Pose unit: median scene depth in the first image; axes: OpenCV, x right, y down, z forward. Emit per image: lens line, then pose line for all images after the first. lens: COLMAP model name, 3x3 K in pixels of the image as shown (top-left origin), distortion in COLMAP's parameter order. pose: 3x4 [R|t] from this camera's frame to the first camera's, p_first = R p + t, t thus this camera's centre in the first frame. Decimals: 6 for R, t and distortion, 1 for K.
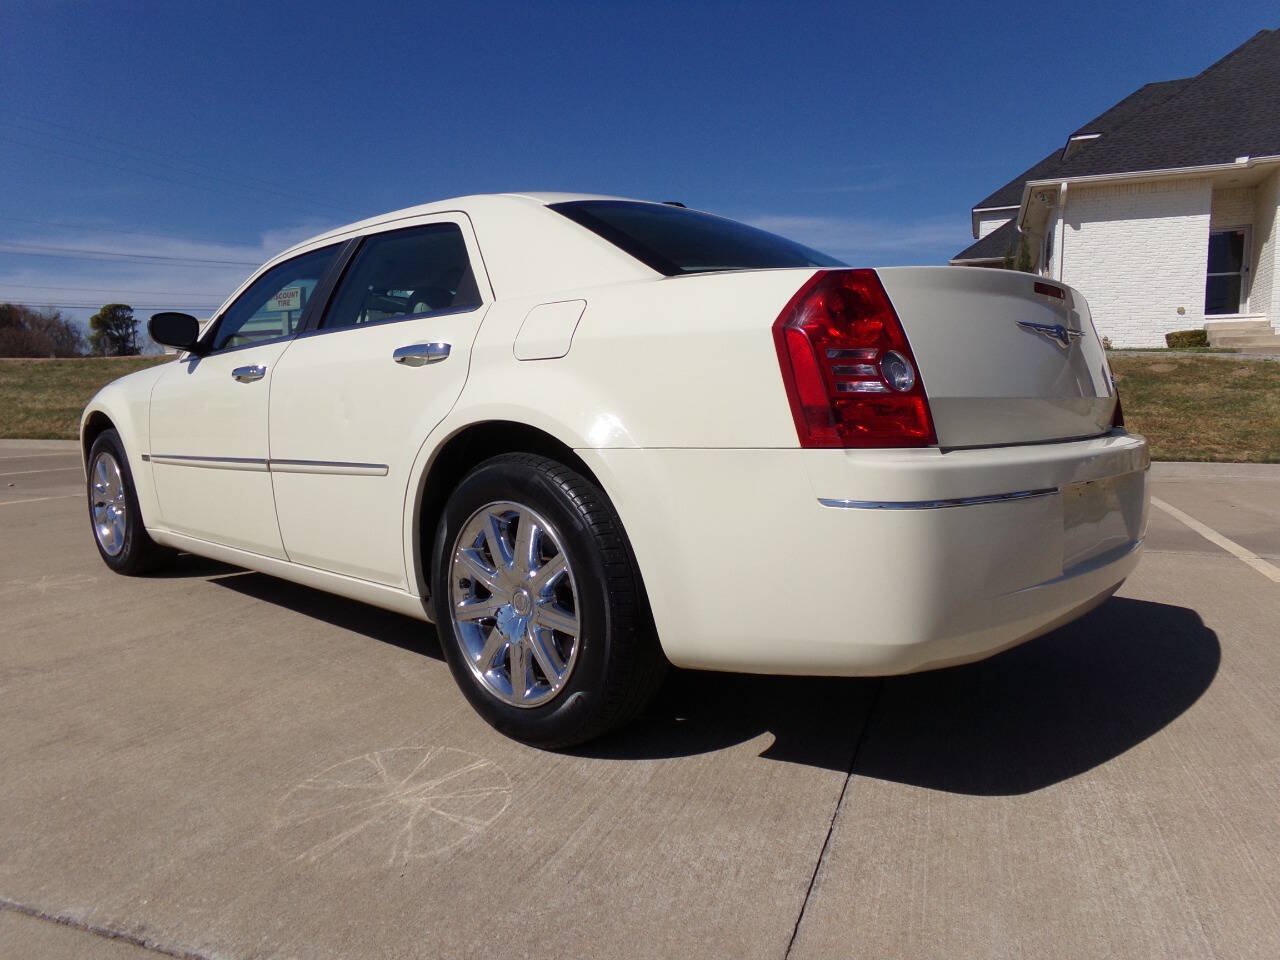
lens RADIAL K [[871.7, 0, 644.4], [0, 871.7, 480.1], [0, 0, 1]] dist [-0.002925, 0.018476]
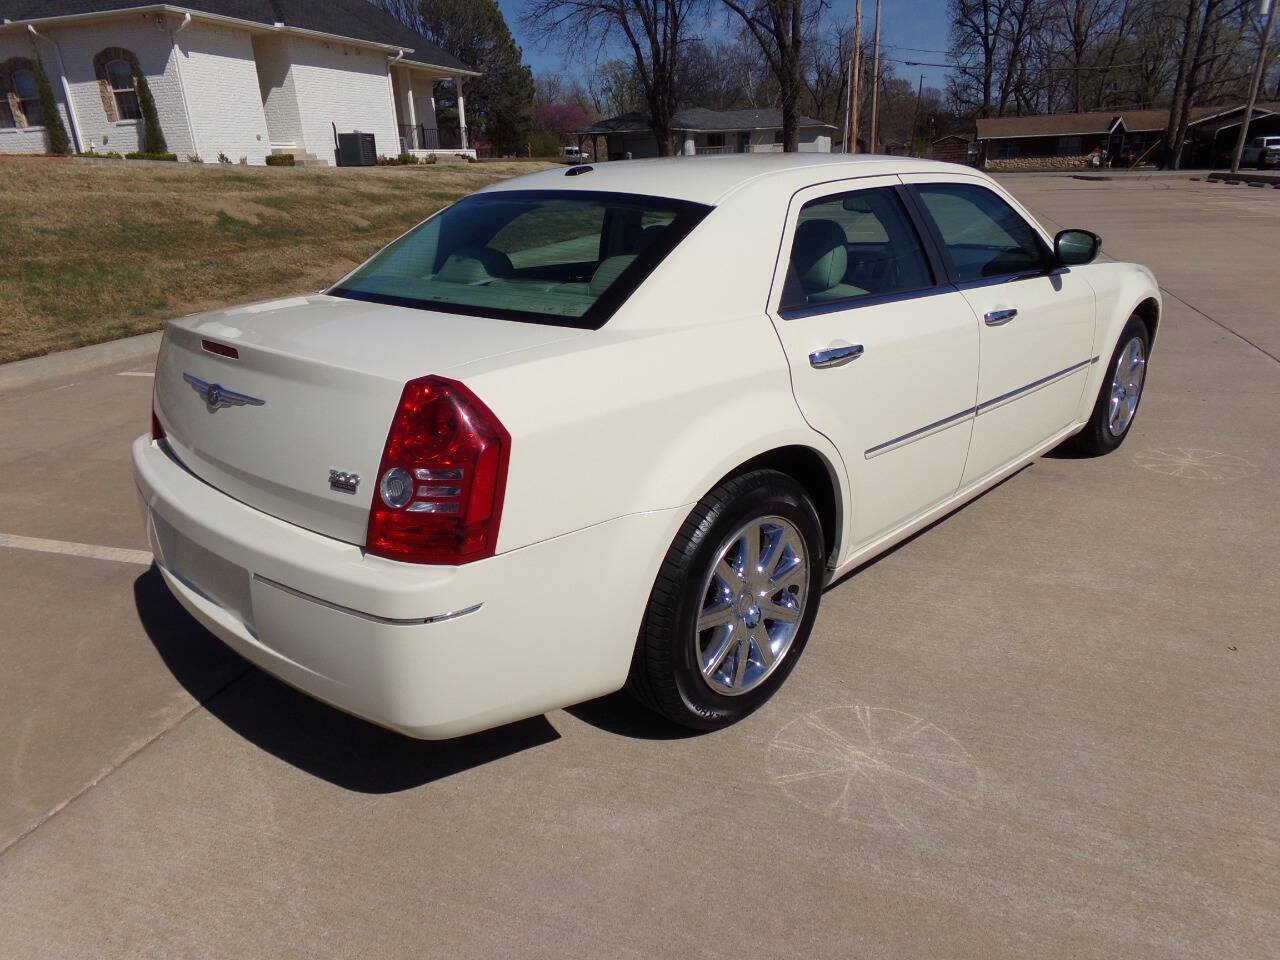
lens RADIAL K [[871.7, 0, 637.9], [0, 871.7, 487.4], [0, 0, 1]] dist [-0.002925, 0.018476]
pose [[-0.052806, -0.338947, 0.939322, -8.192532], [0.130334, 0.930250, 0.343000, -0.781676], [-0.990063, 0.140538, -0.004947, 5.023759]]
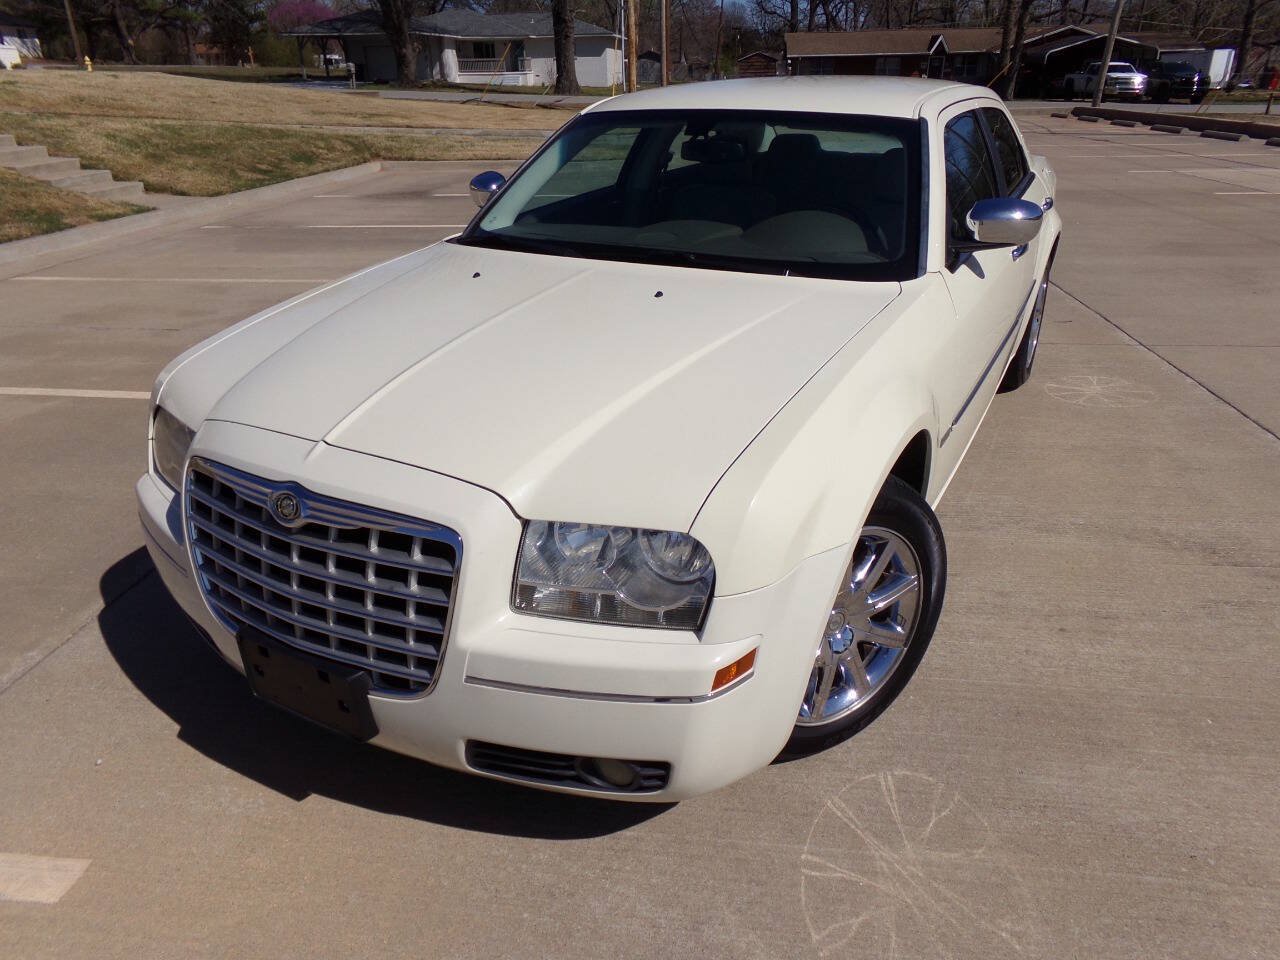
lens RADIAL K [[871.7, 0, 635.0], [0, 871.7, 491.3], [0, 0, 1]] dist [-0.002925, 0.018476]
pose [[-0.247250, -0.408355, 0.878700, -2.076695], [0.109985, 0.889168, 0.444167, -0.604562], [-0.962689, 0.206464, -0.174934, 2.624383]]
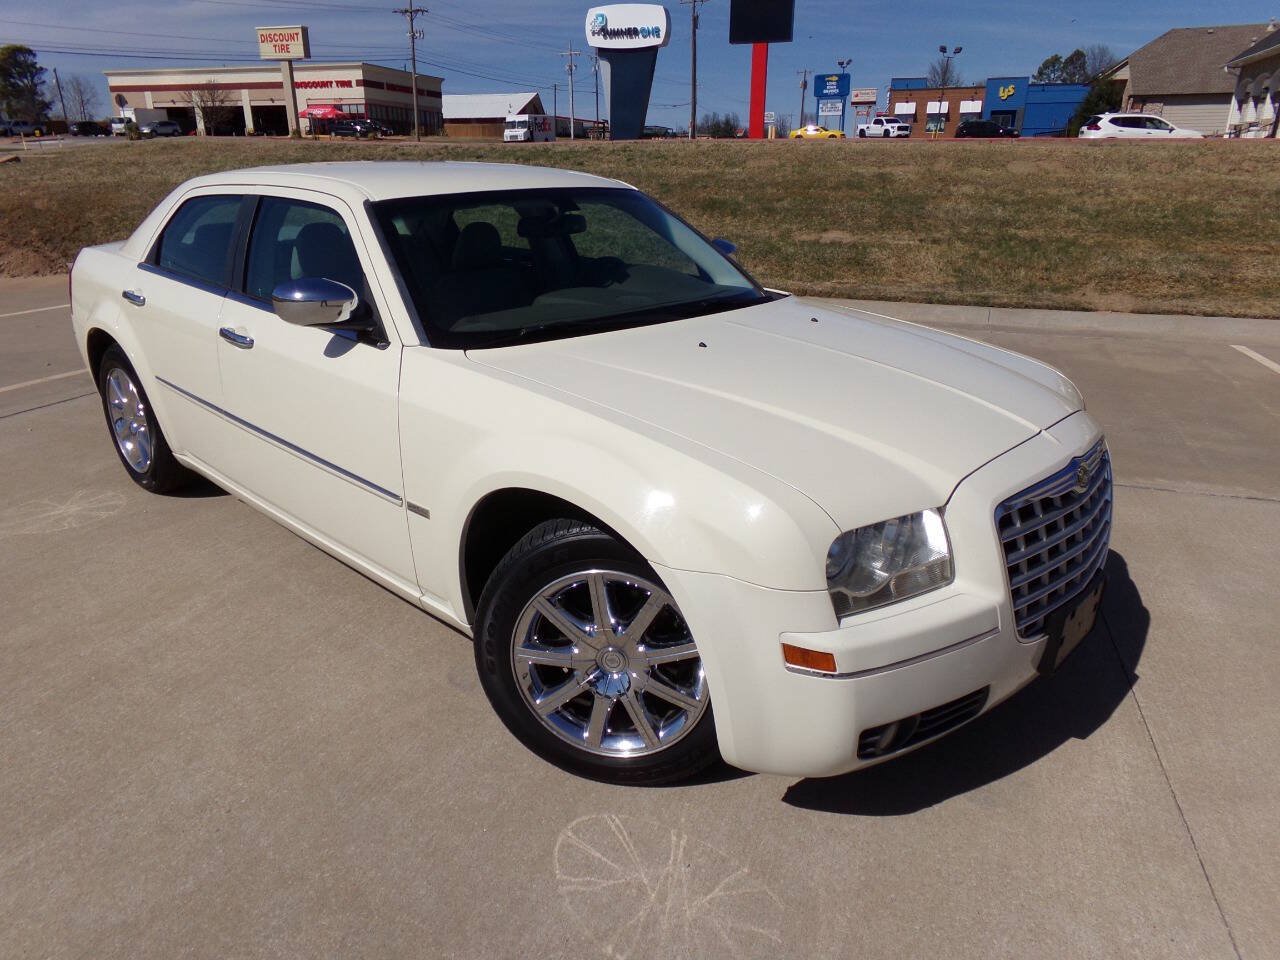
lens RADIAL K [[871.7, 0, 636.4], [0, 871.7, 477.0], [0, 0, 1]] dist [-0.002925, 0.018476]
pose [[0.997674, -0.015355, 0.066410, -6.001837], [-0.001246, 0.970026, 0.242998, -0.578037], [-0.068150, -0.242516, 0.967751, 2.676709]]
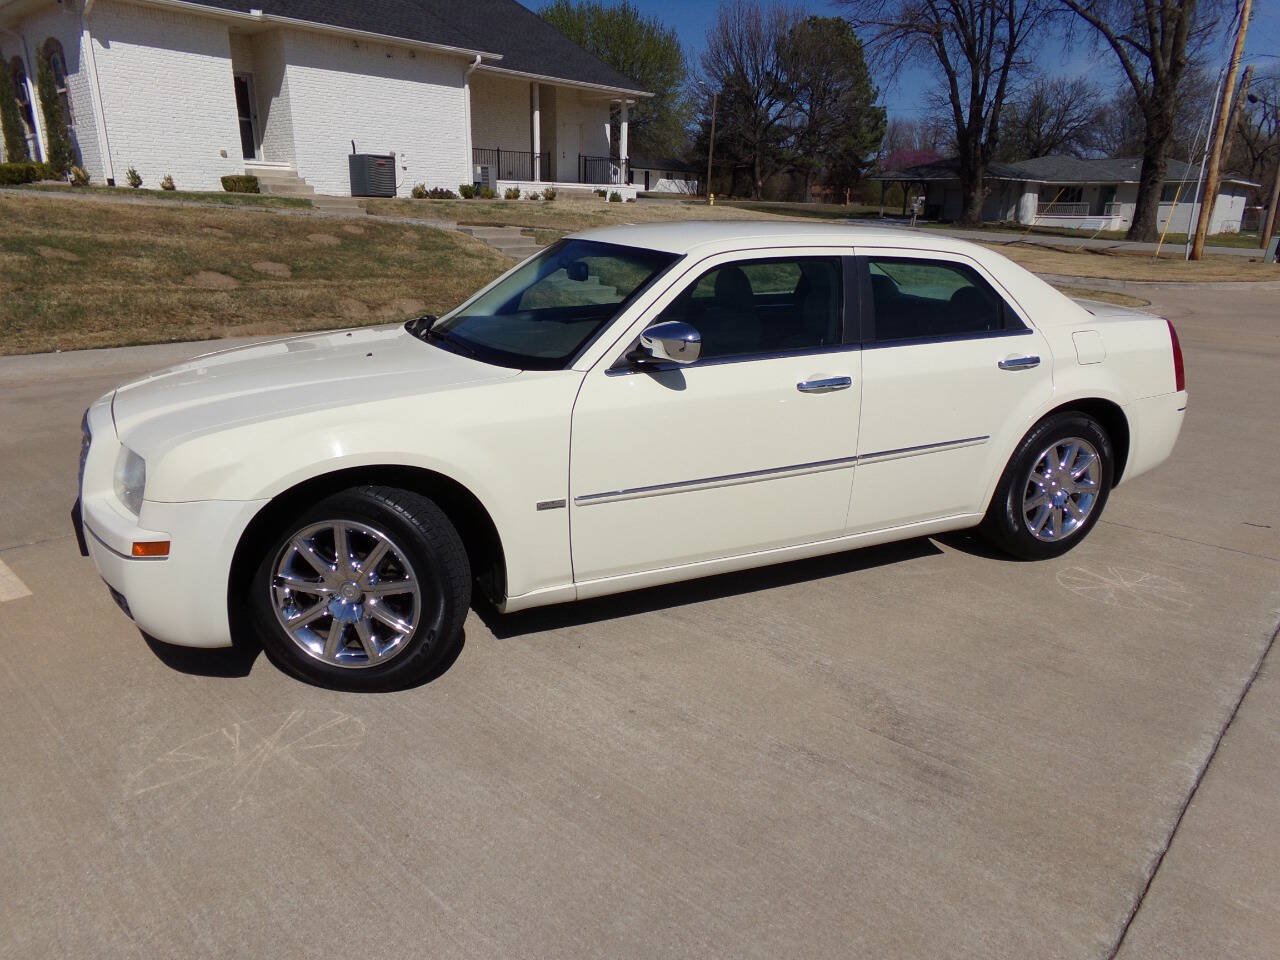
lens RADIAL K [[871.7, 0, 639.4], [0, 871.7, 487.7], [0, 0, 1]] dist [-0.002925, 0.018476]
pose [[0.366230, -0.267099, 0.891366, -2.434749], [0.066142, 0.962967, 0.261379, -0.473474], [-0.928171, -0.036769, 0.370334, 1.276979]]
